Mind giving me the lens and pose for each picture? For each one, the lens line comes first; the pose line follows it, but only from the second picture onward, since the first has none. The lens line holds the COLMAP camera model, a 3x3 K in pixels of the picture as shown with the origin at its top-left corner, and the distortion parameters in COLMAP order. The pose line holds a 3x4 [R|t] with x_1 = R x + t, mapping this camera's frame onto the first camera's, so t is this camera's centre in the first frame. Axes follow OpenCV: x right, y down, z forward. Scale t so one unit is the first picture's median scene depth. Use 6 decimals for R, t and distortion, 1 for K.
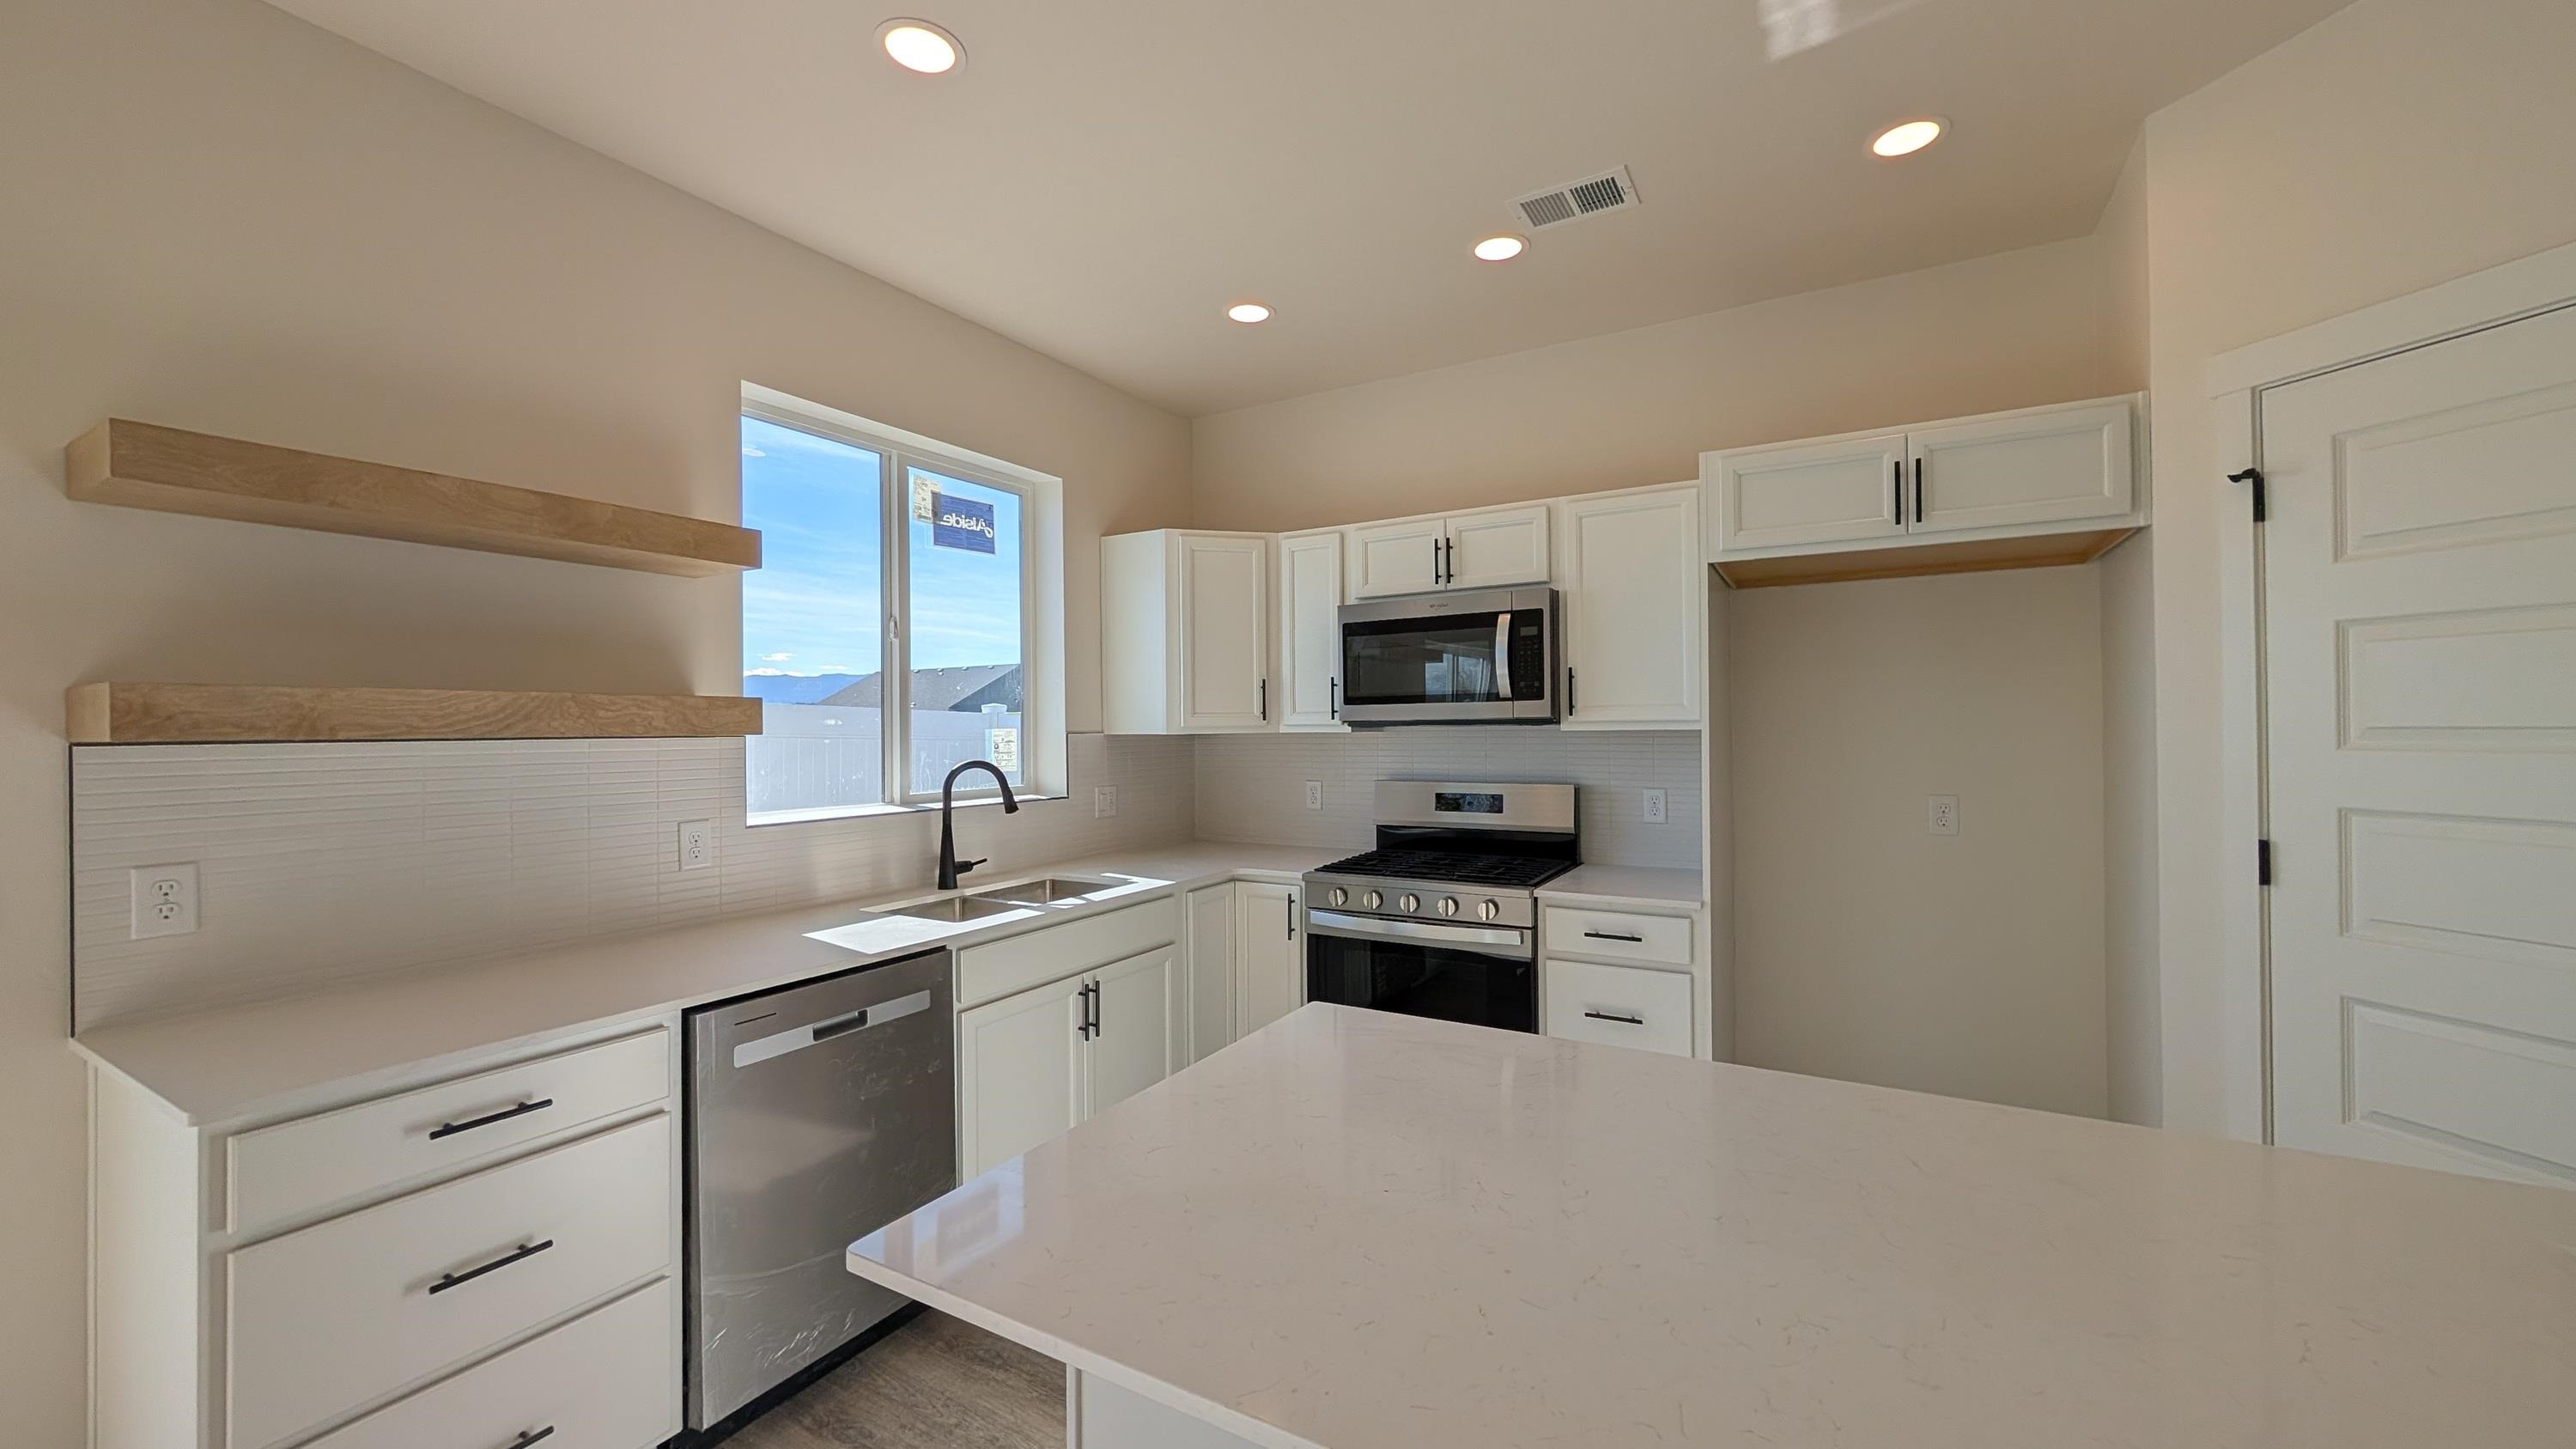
lens RADIAL K [[963.9, 0, 1294.9], [0, 963.9, 723.8], [0, 0, 1]] dist [0.000612, 0.000065]
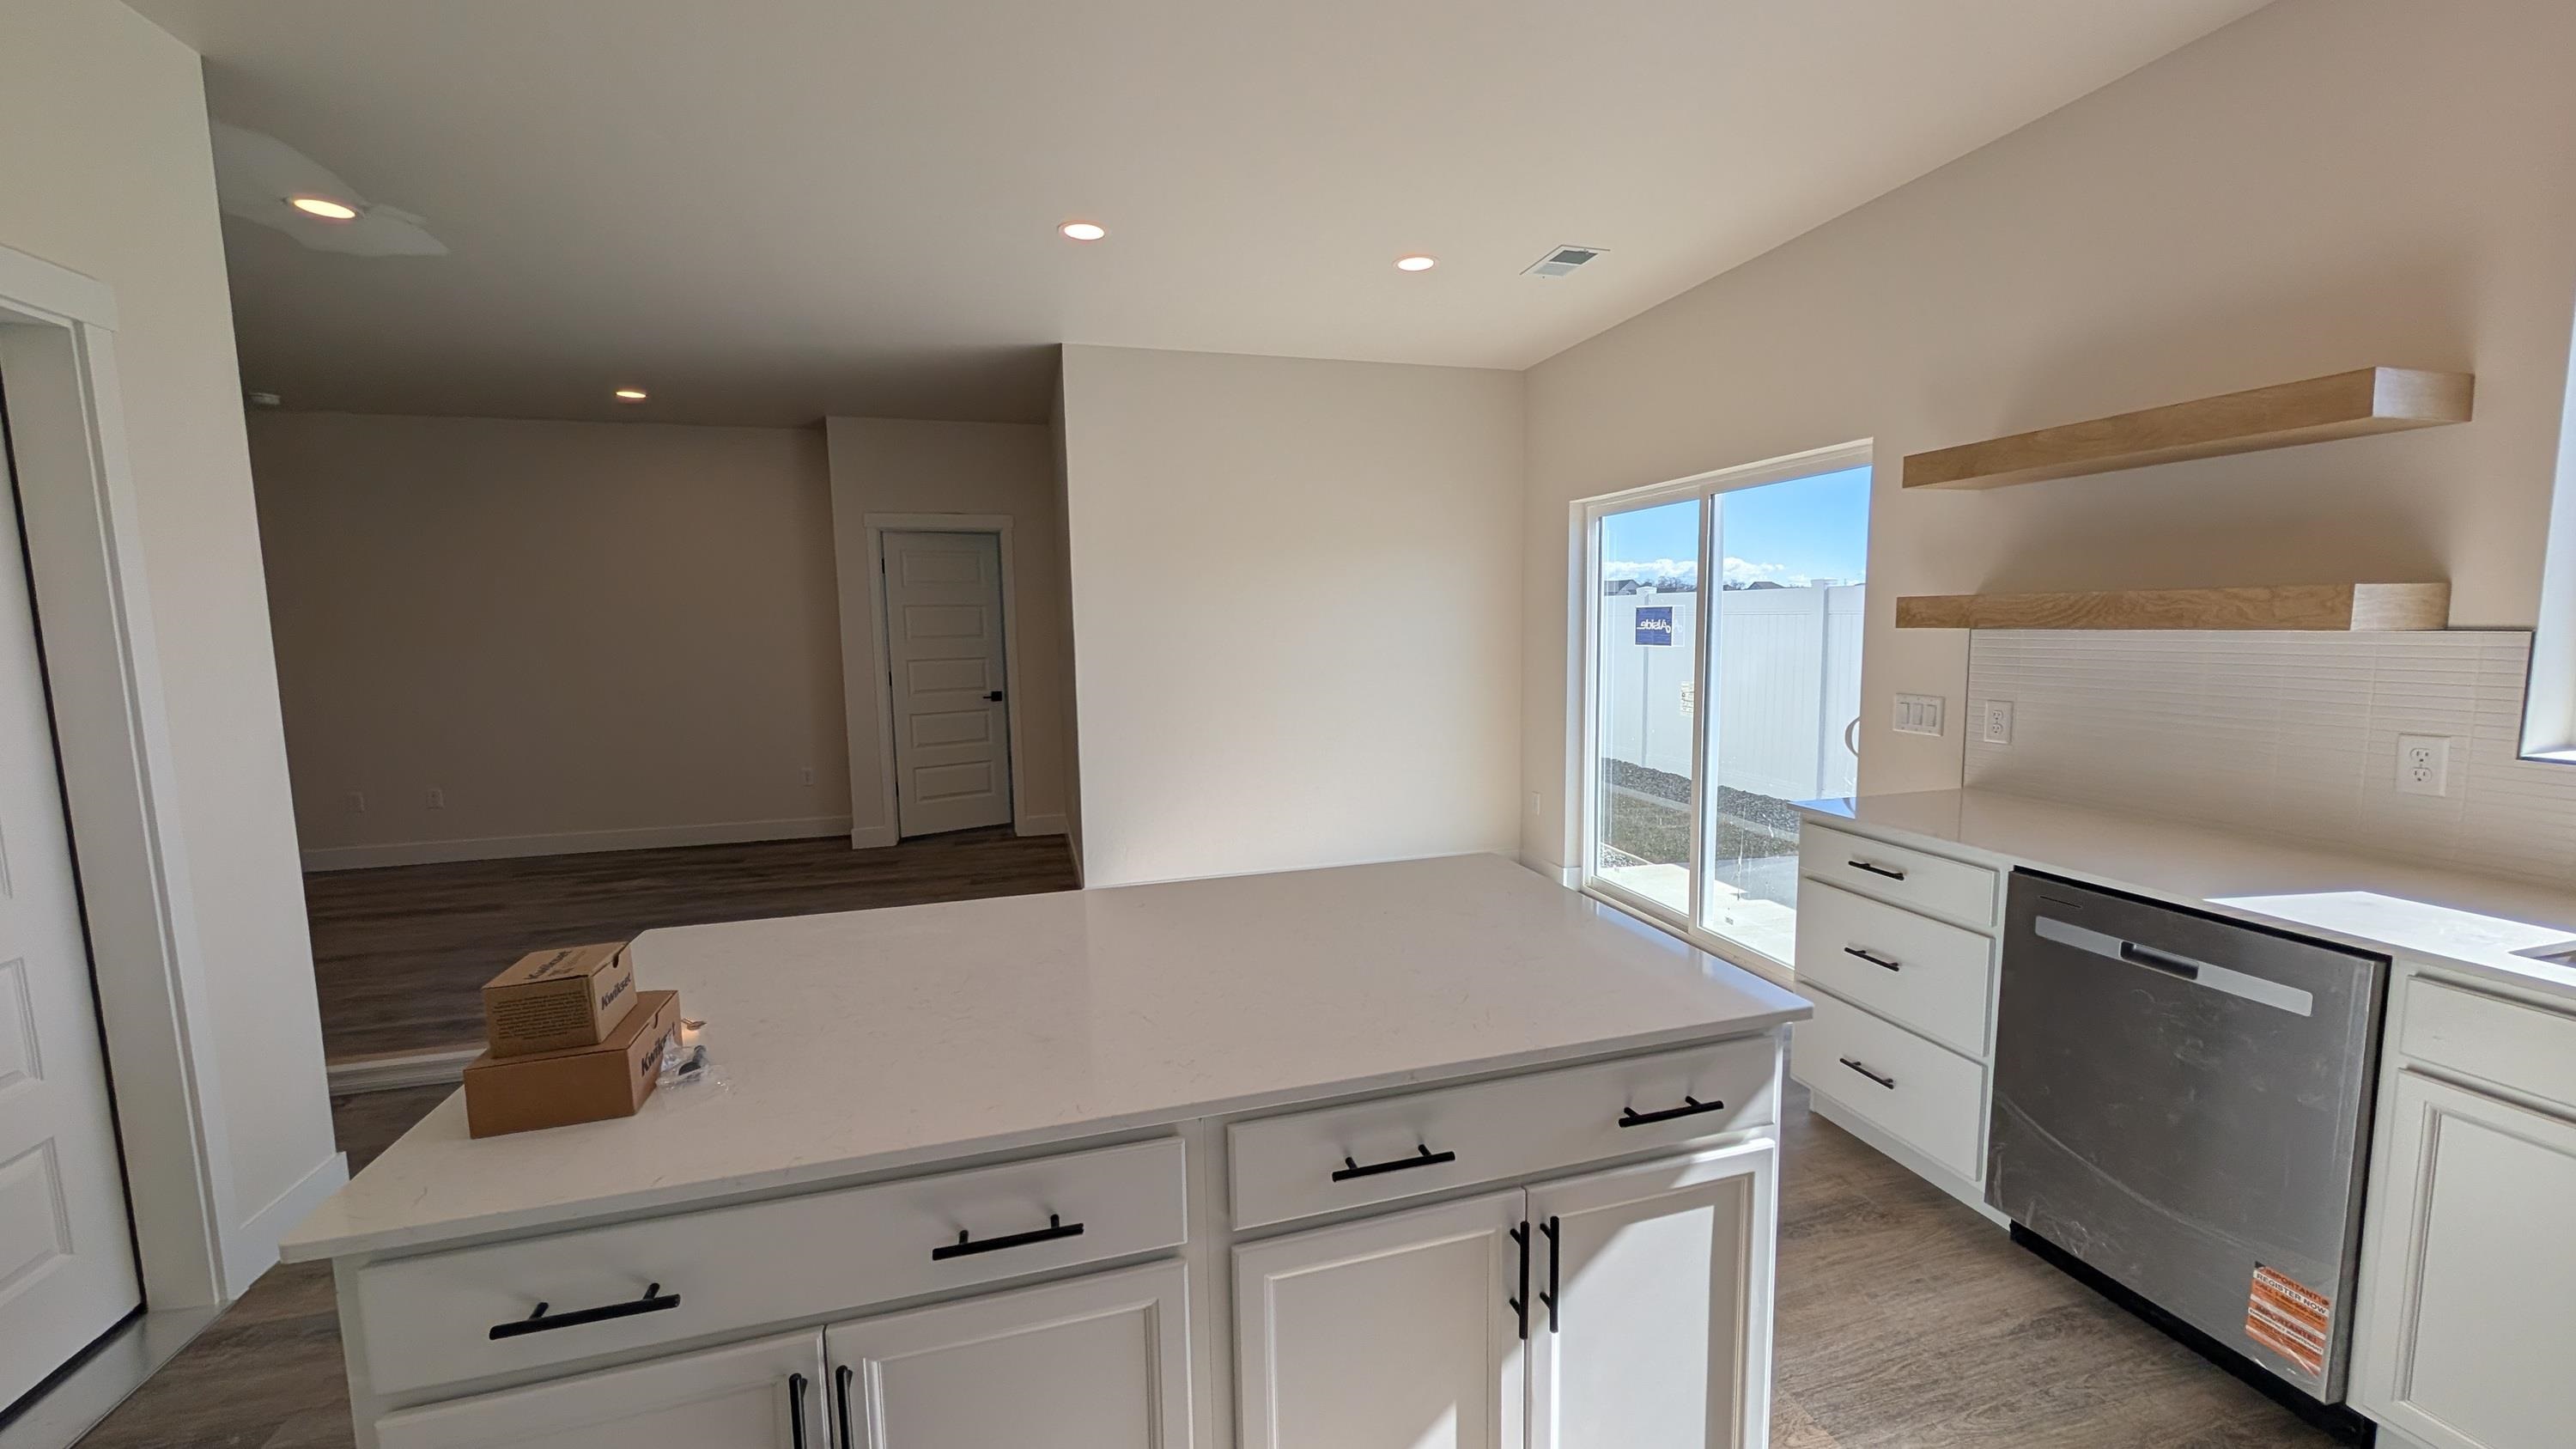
lens RADIAL K [[933.9, 0, 1284.8], [0, 933.9, 714.0], [0, 0, 1]] dist [0.000470, 0.000039]
pose [[-0.692316, 0.095549, -0.715241, 0.449167], [0.028405, 0.994035, 0.105298, -0.019171], [0.721035, 0.052583, -0.690900, 0.651673]]
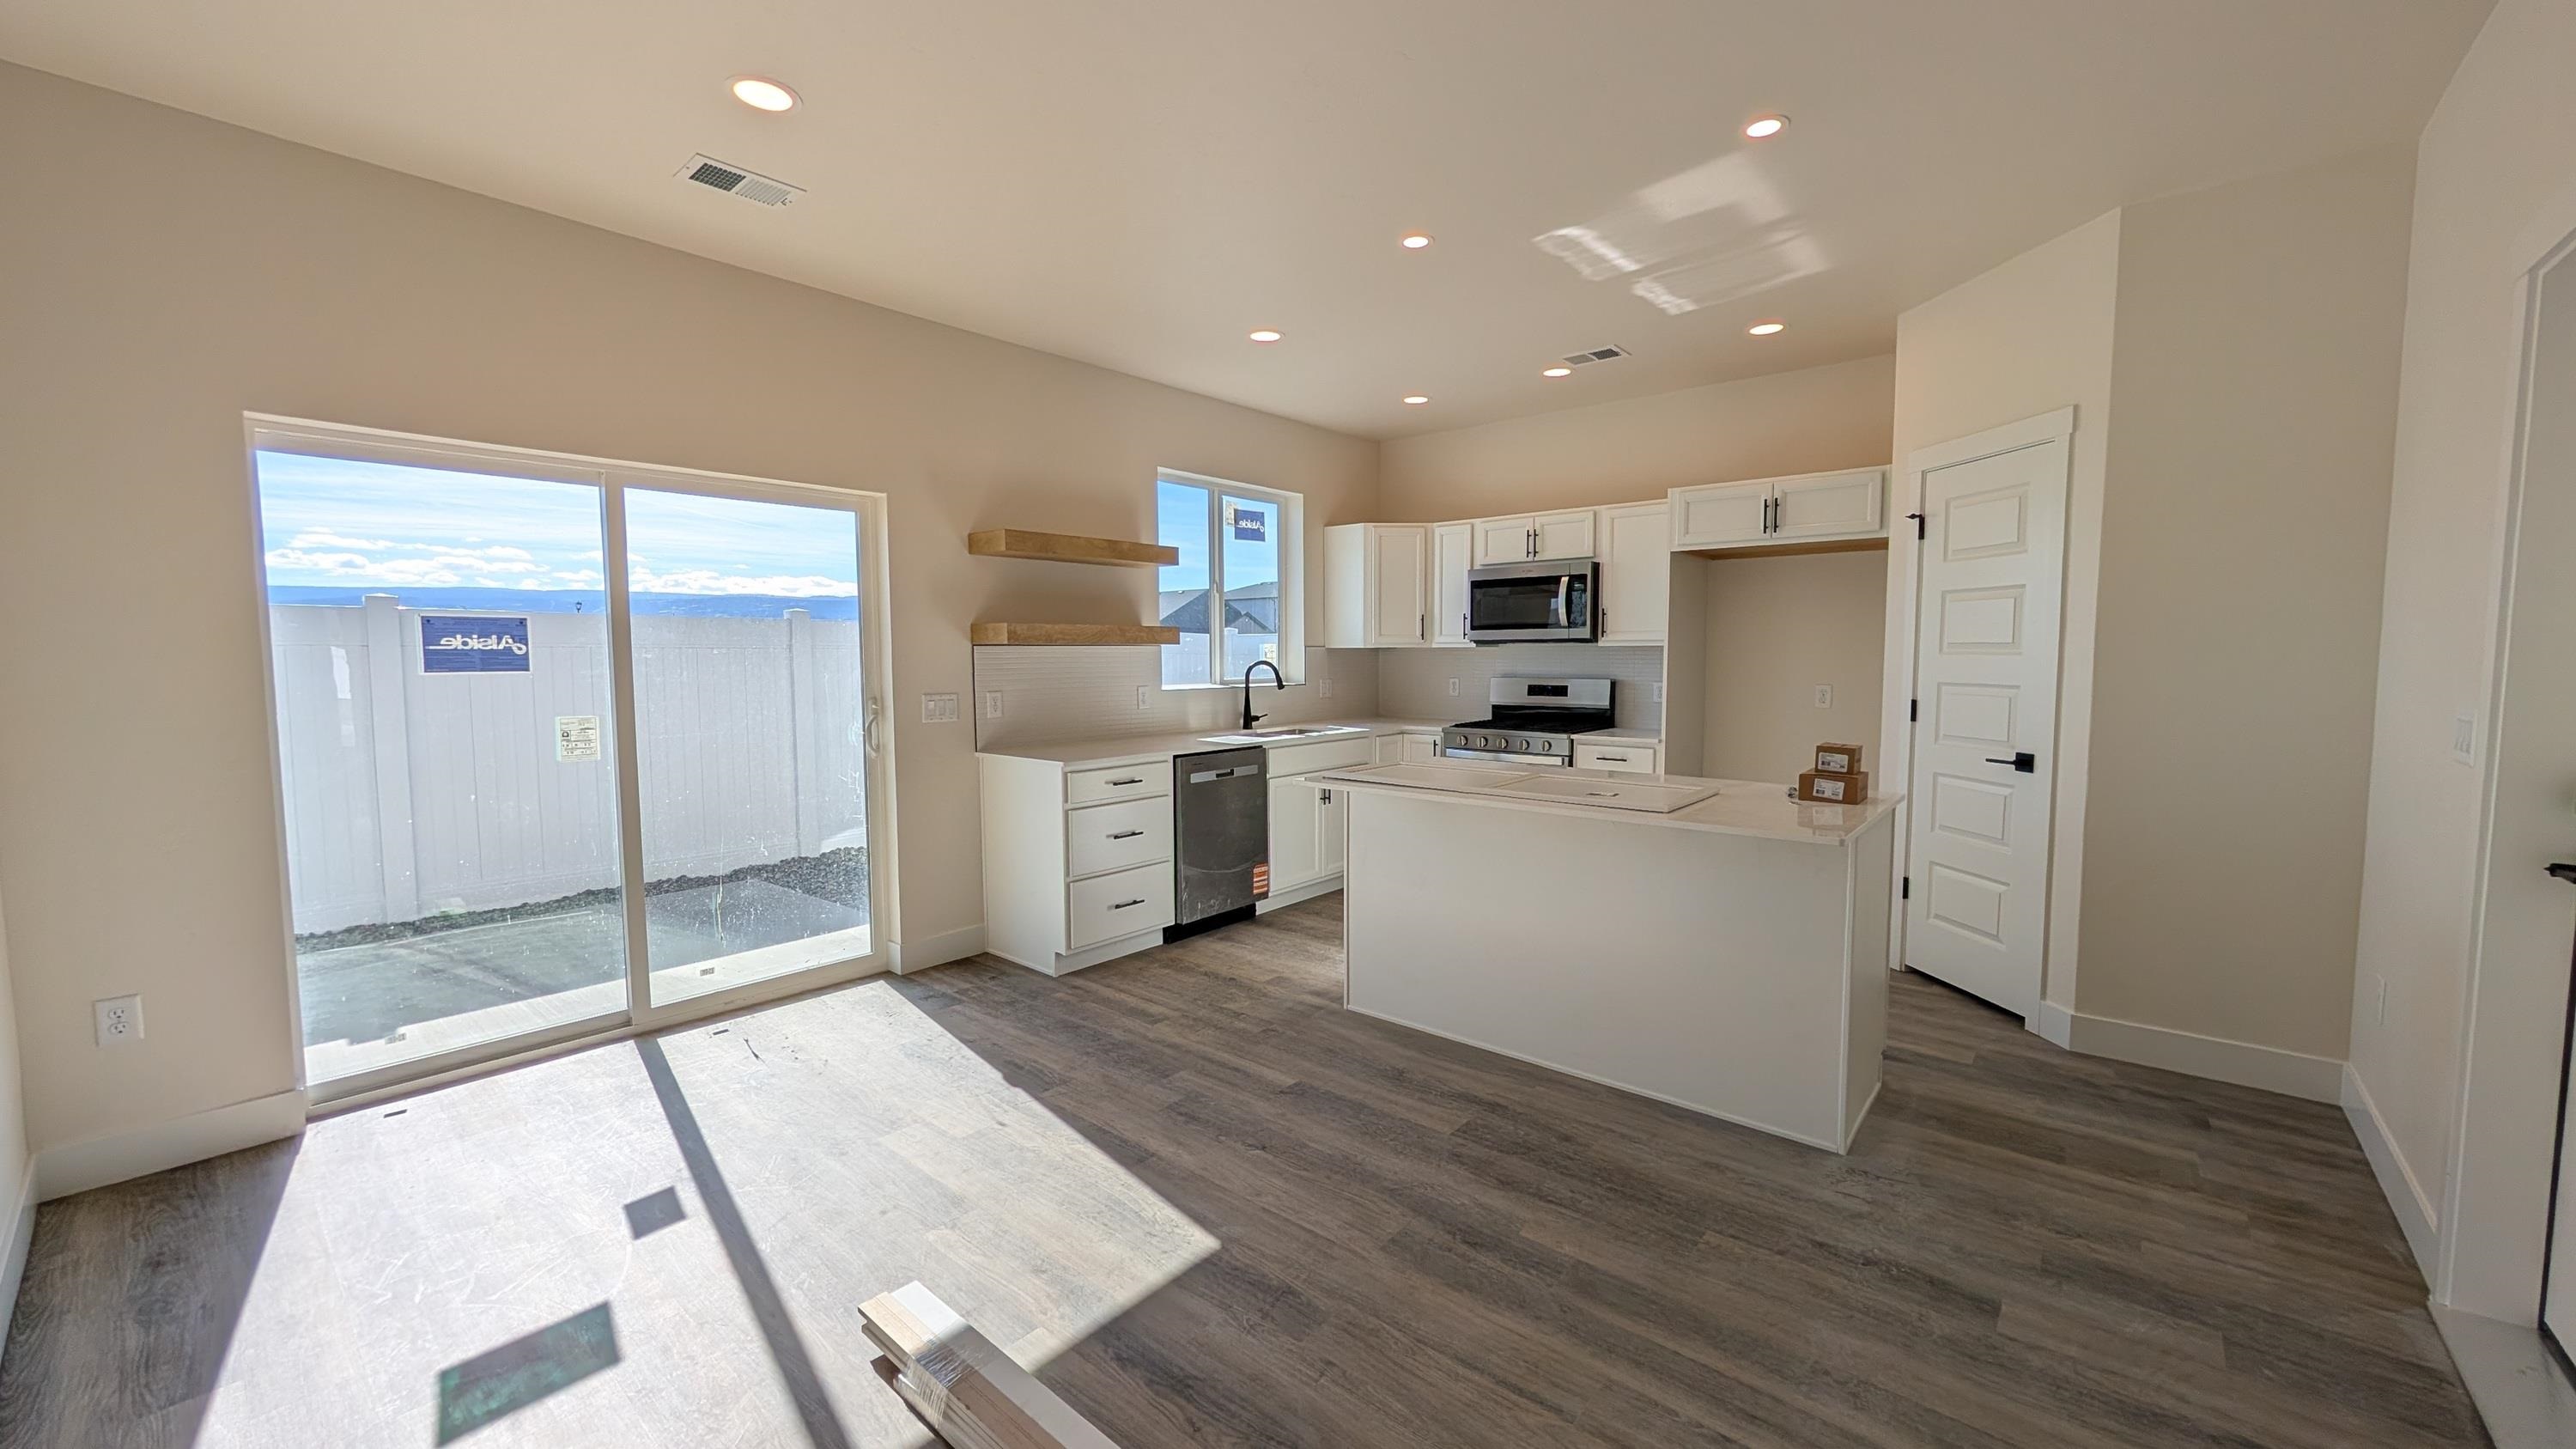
lens RADIAL K [[963.9, 0, 1294.9], [0, 963.9, 723.8], [0, 0, 1]] dist [0.000612, 0.000065]
pose [[0.983717, 0.019394, -0.178677, 0.058094], [-0.005204, 0.996817, 0.079548, 0.011343], [0.179651, -0.077323, 0.980687, -0.766059]]
